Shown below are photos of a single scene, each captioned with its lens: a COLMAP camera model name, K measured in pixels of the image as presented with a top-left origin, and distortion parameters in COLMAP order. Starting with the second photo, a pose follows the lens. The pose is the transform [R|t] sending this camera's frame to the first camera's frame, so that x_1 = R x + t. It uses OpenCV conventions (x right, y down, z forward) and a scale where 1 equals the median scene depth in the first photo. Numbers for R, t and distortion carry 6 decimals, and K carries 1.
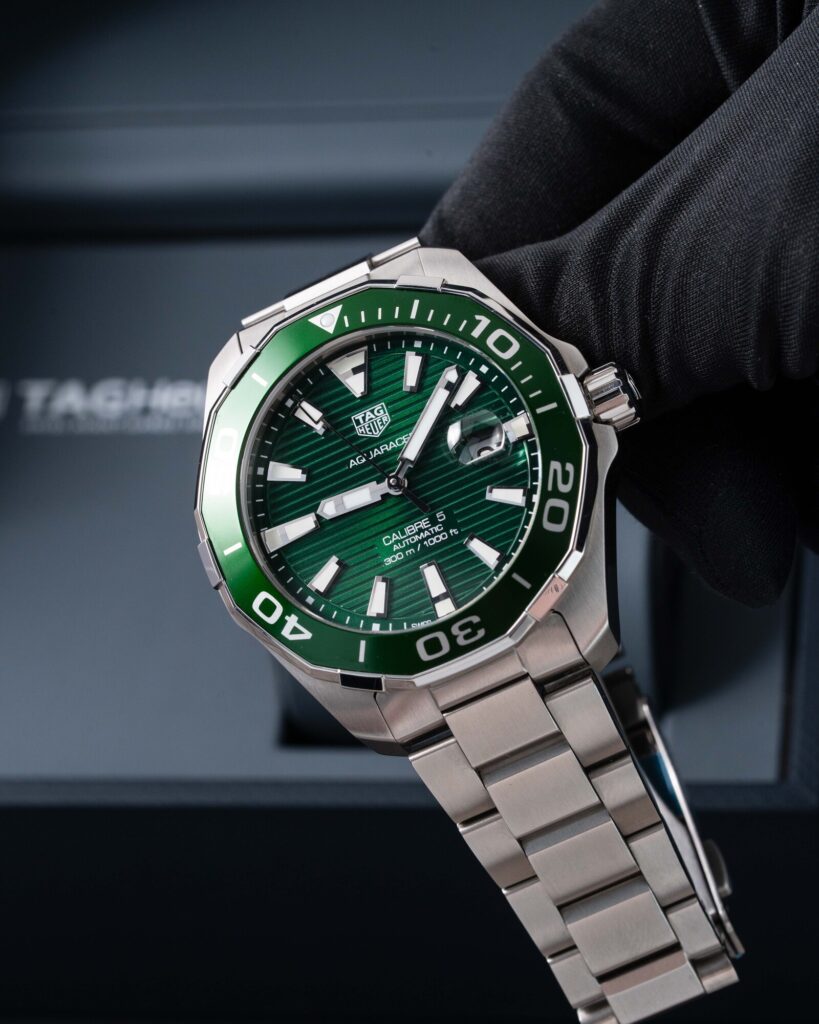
lens RADIAL K [[4762.2, 0, 409.5], [0, 4762.2, 512.0], [0, 0, 1]] dist [0.000271, -5.433524]
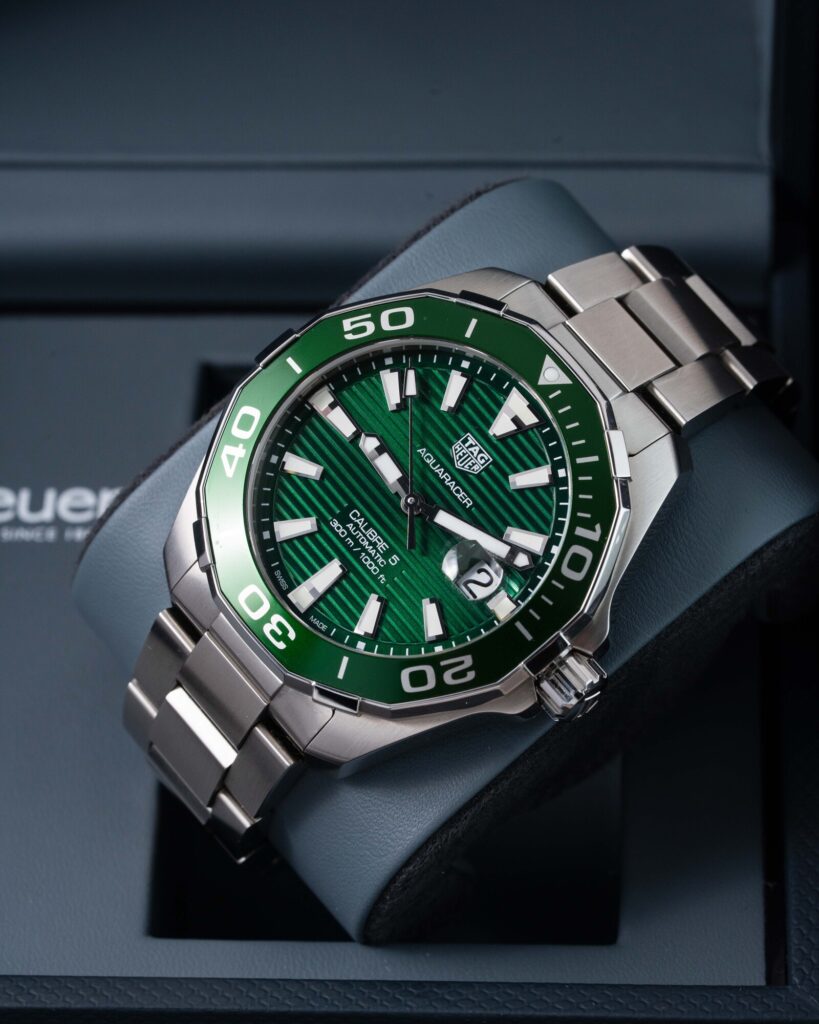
lens RADIAL K [[4762.2, 0, 409.5], [0, 4762.2, 512.0], [0, 0, 1]] dist [0.000271, -5.433524]
pose [[0.343588, 0.938942, -0.018274, 0.015999], [-0.897867, 0.334137, 0.286683, -0.277768], [0.275284, -0.082093, 0.957851, 0.090013]]
